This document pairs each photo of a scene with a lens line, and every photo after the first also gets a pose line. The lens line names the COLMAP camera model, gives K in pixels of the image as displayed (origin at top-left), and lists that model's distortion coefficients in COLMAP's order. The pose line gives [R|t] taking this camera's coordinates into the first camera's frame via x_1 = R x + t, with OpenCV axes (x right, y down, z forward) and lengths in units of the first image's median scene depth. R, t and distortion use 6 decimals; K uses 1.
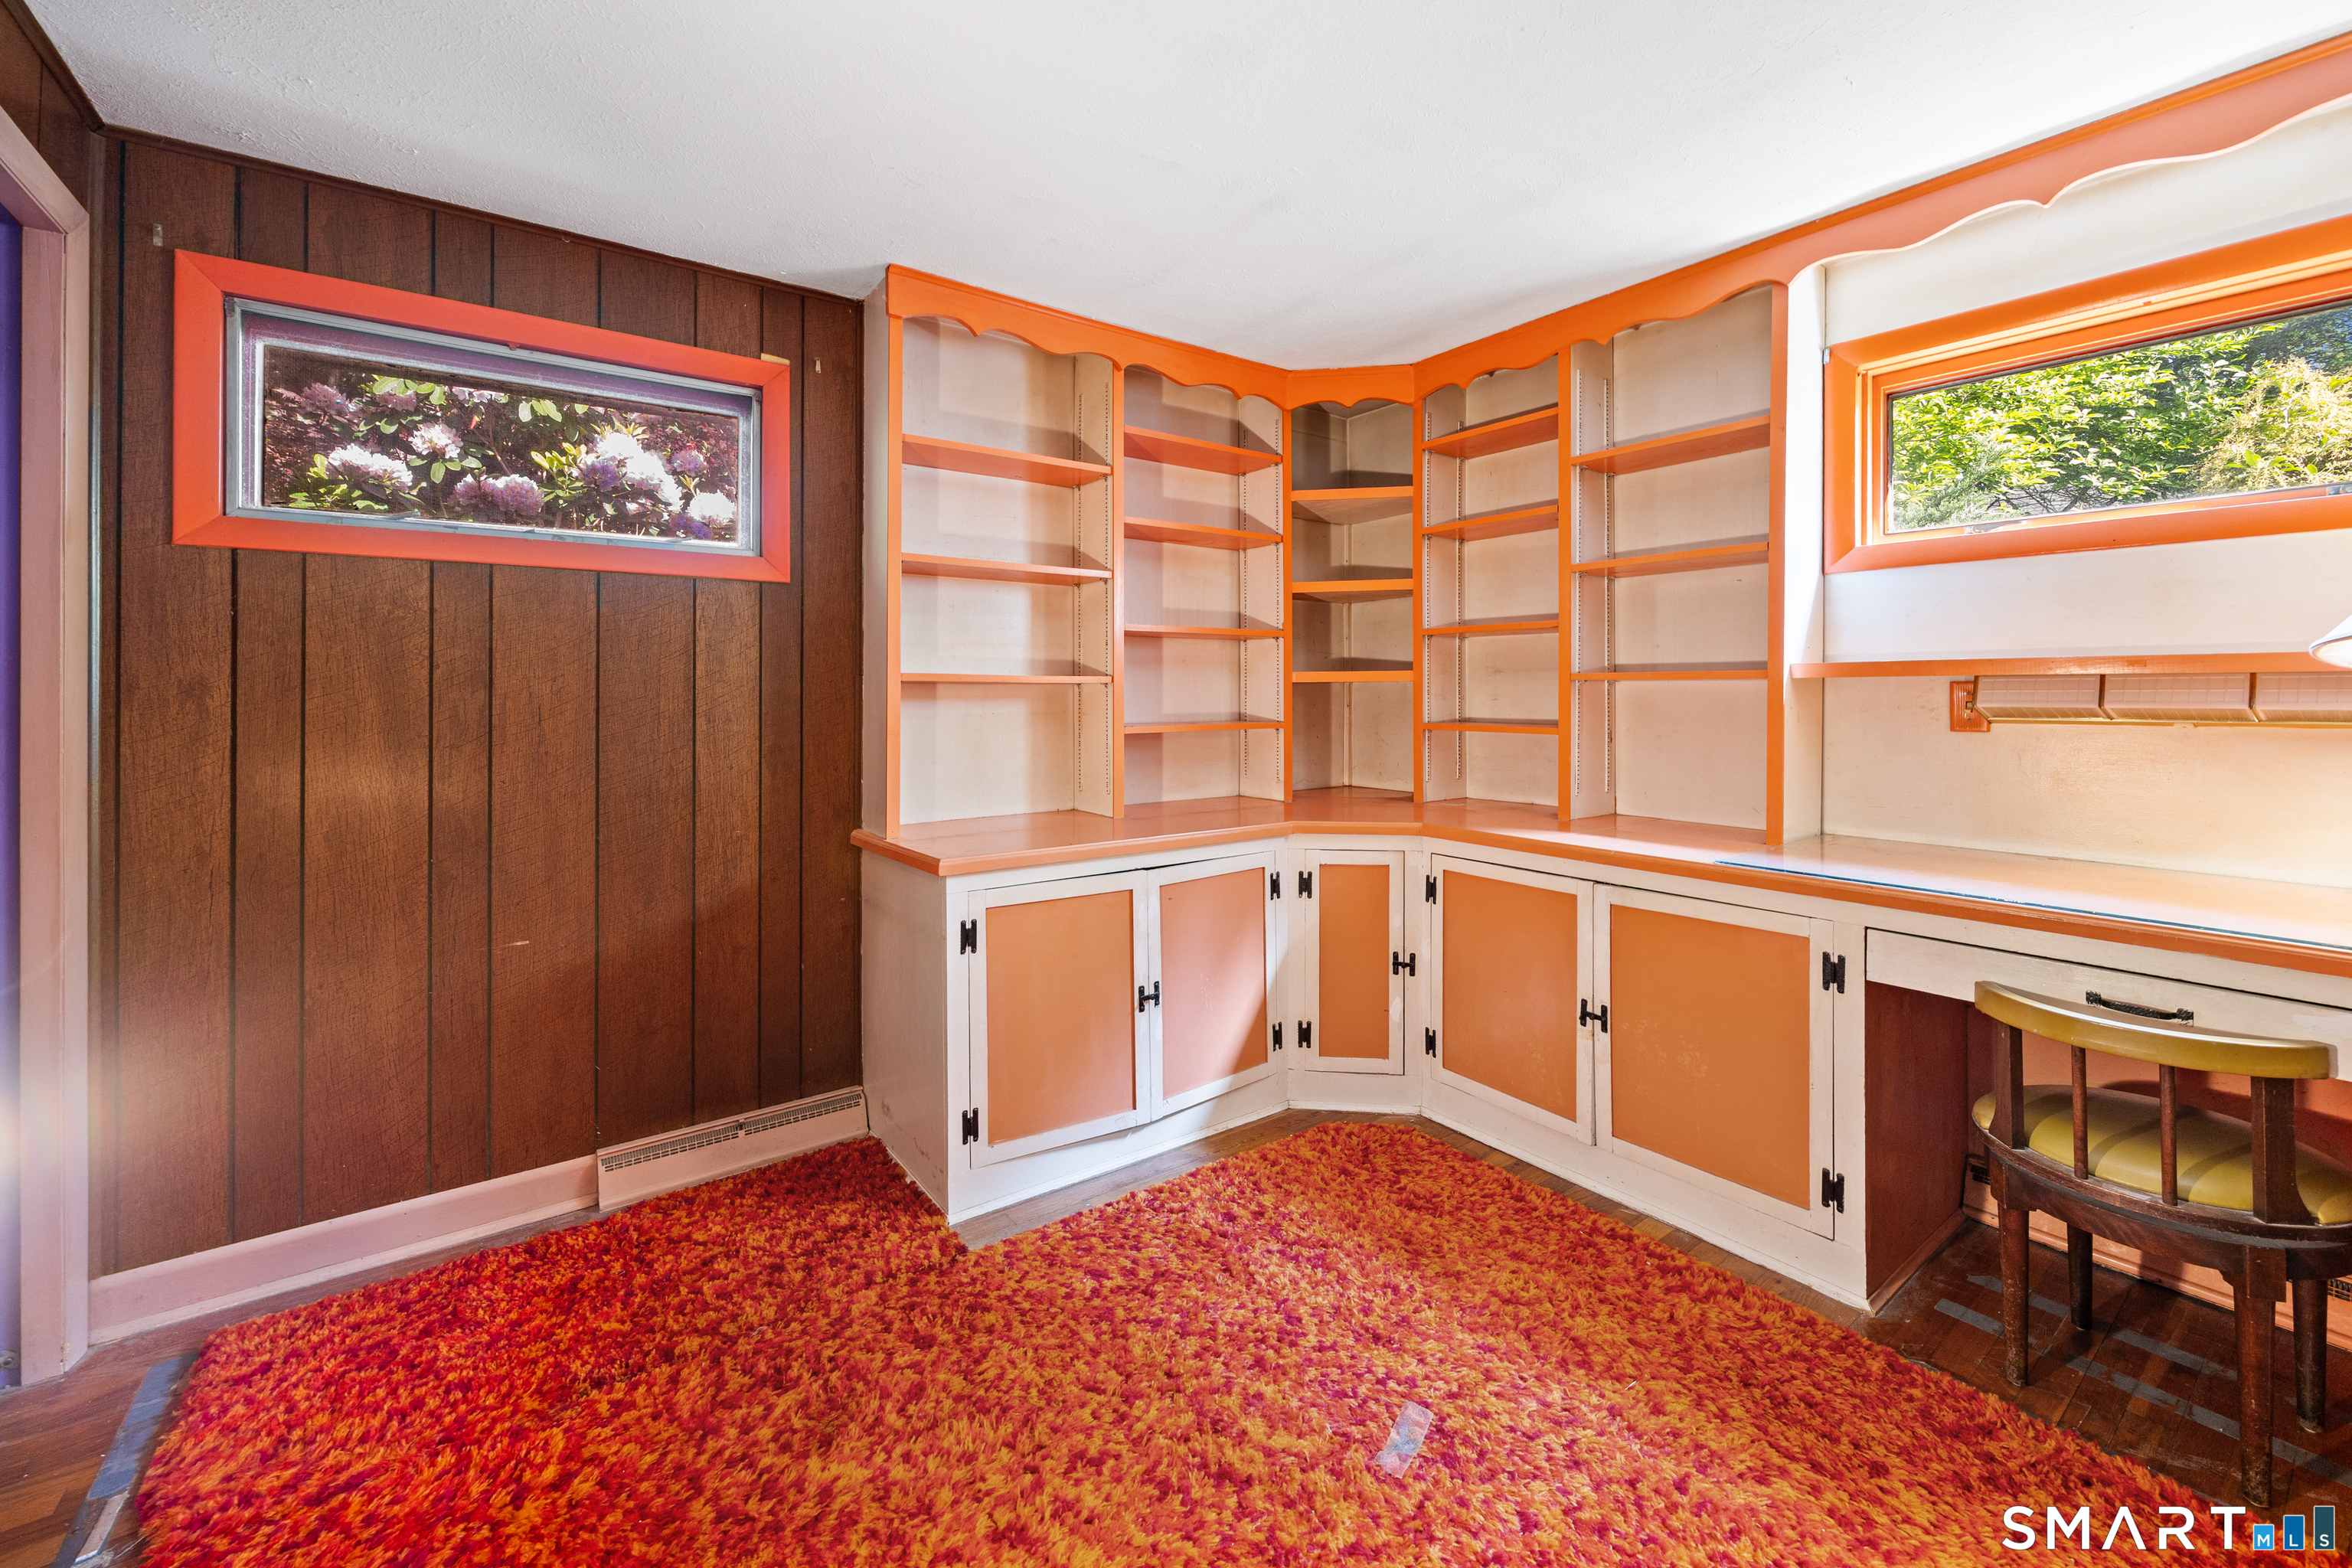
lens RADIAL K [[943.1, 0, 1150.8], [0, 943.1, 681.4], [0, 0, 1]] dist [-0.000306, 0.000287]
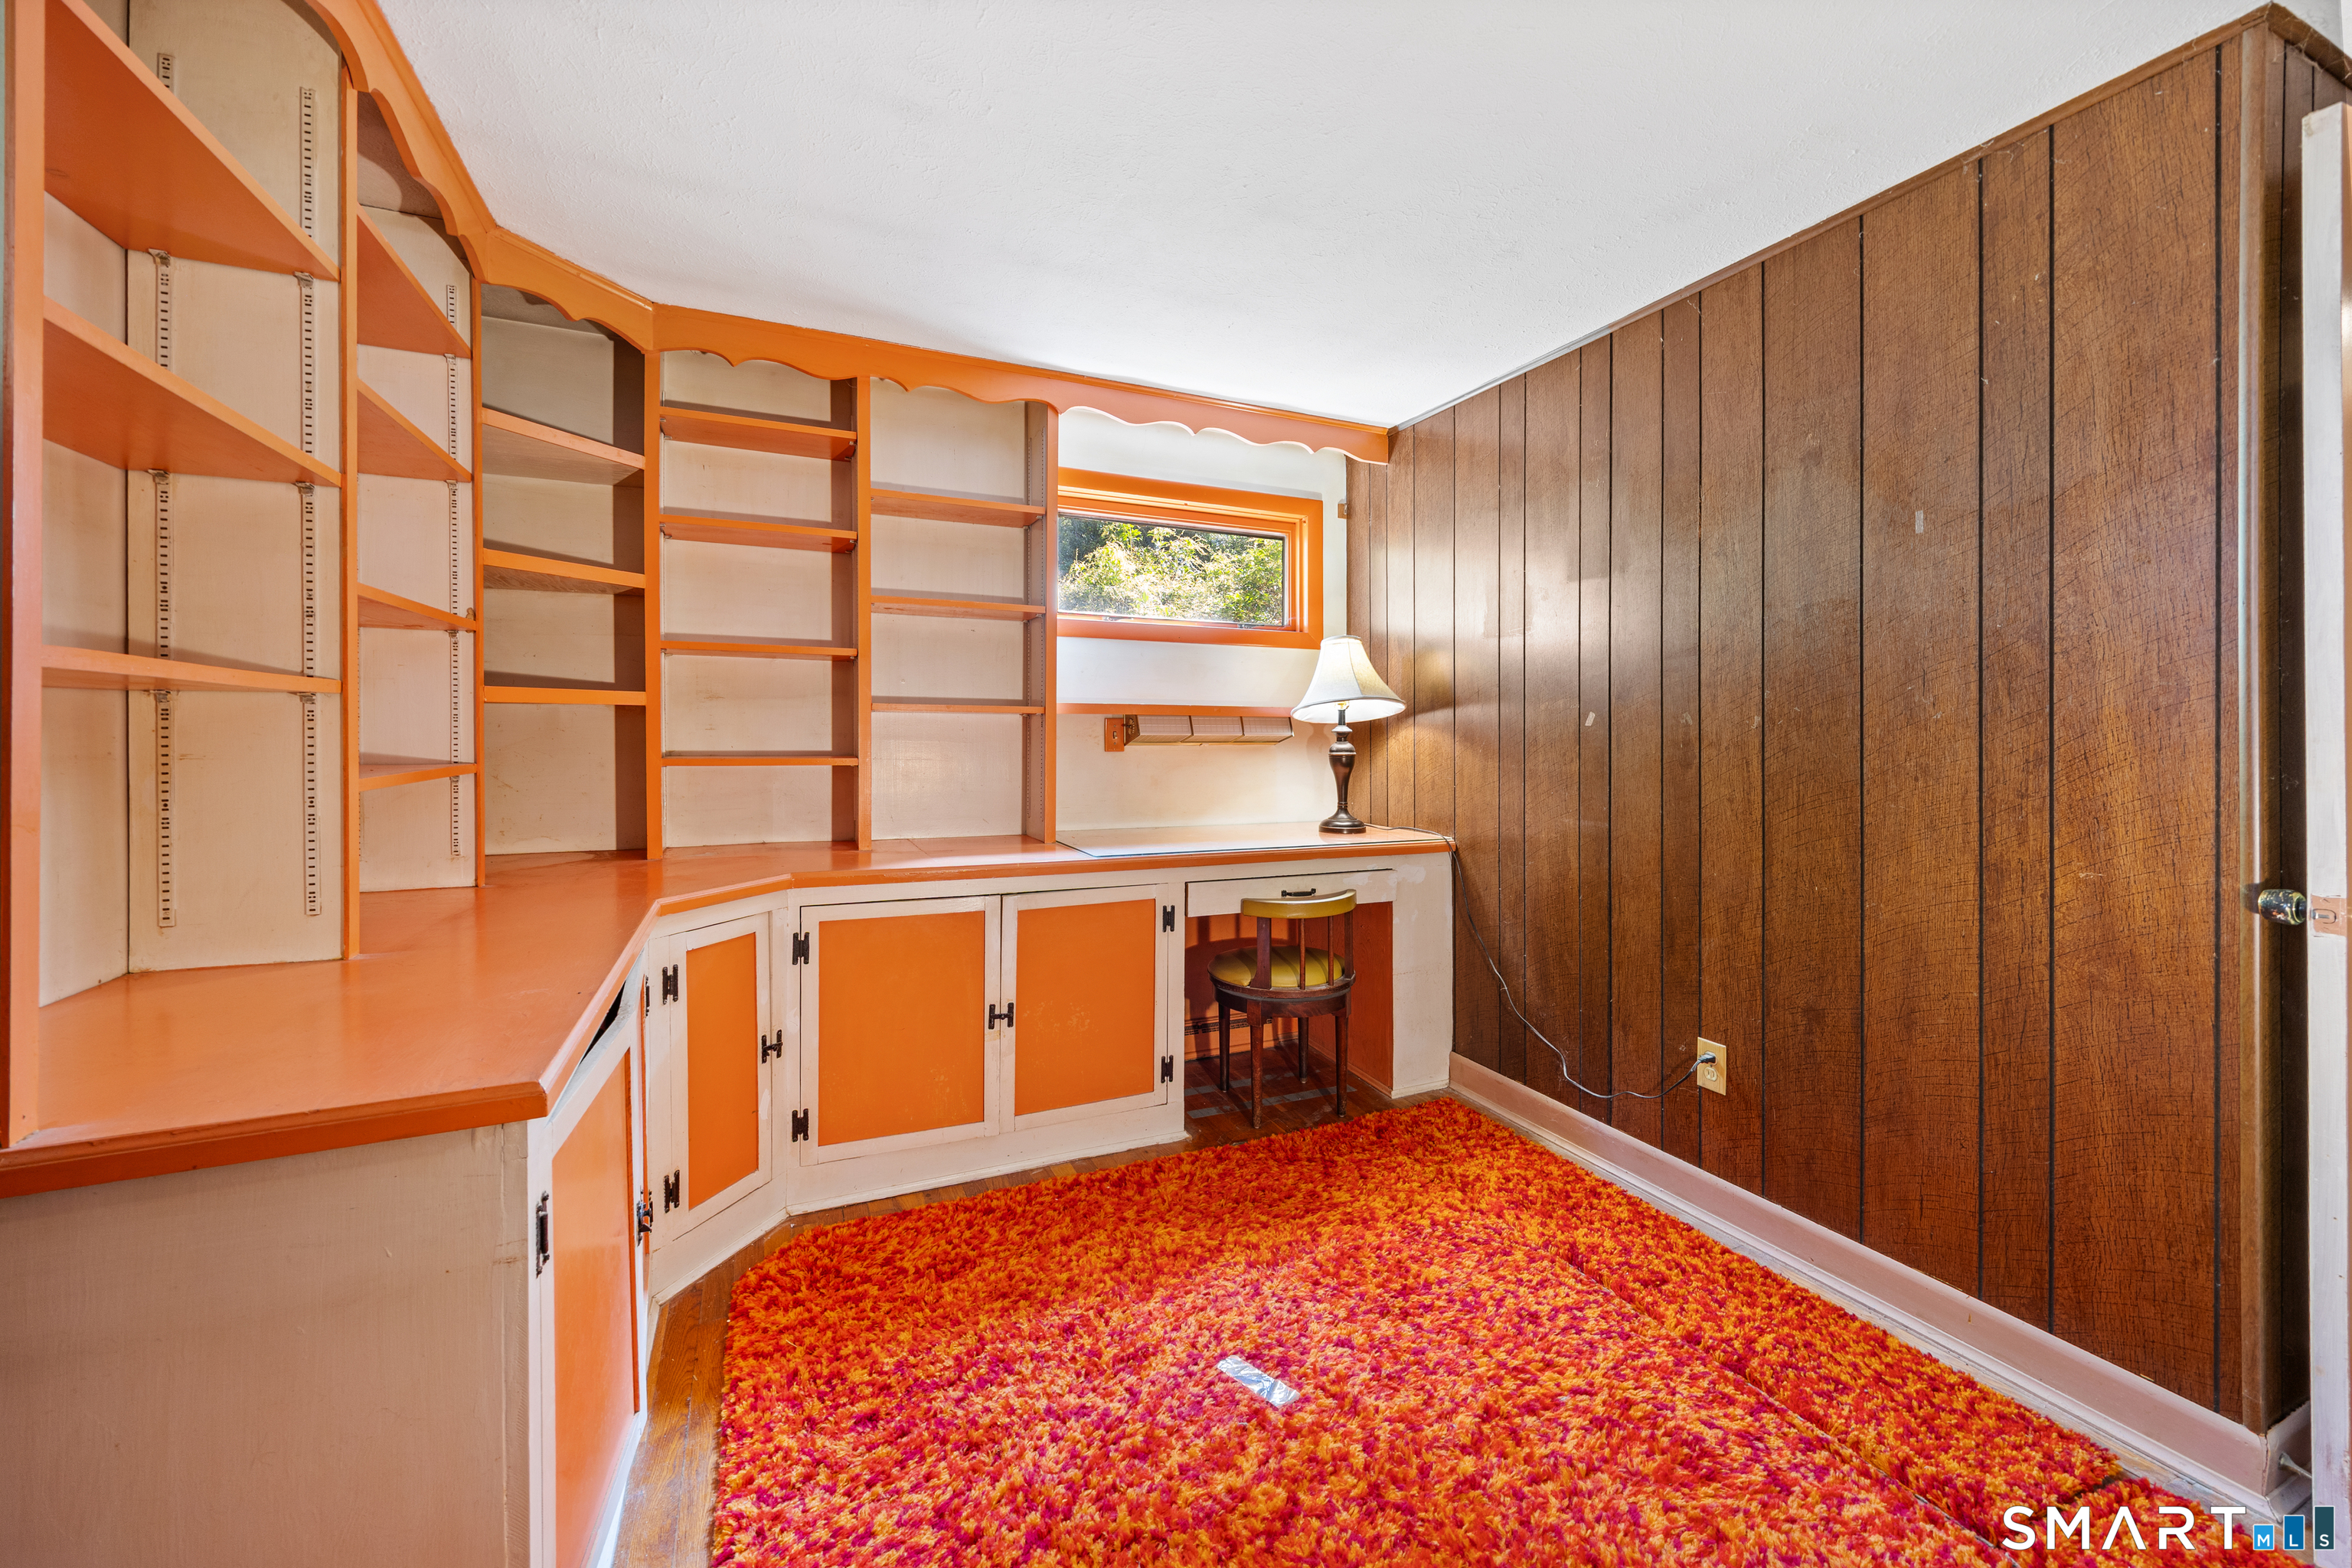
lens RADIAL K [[931.1, 0, 1195.8], [0, 931.1, 716.2], [0, 0, 1]] dist [-0.003317, 0.000316]
pose [[0.188803, 0.016417, 0.981878, -0.633122], [-0.021271, 0.999694, -0.012625, 0.014155], [-0.981785, -0.018502, 0.189095, 0.648012]]
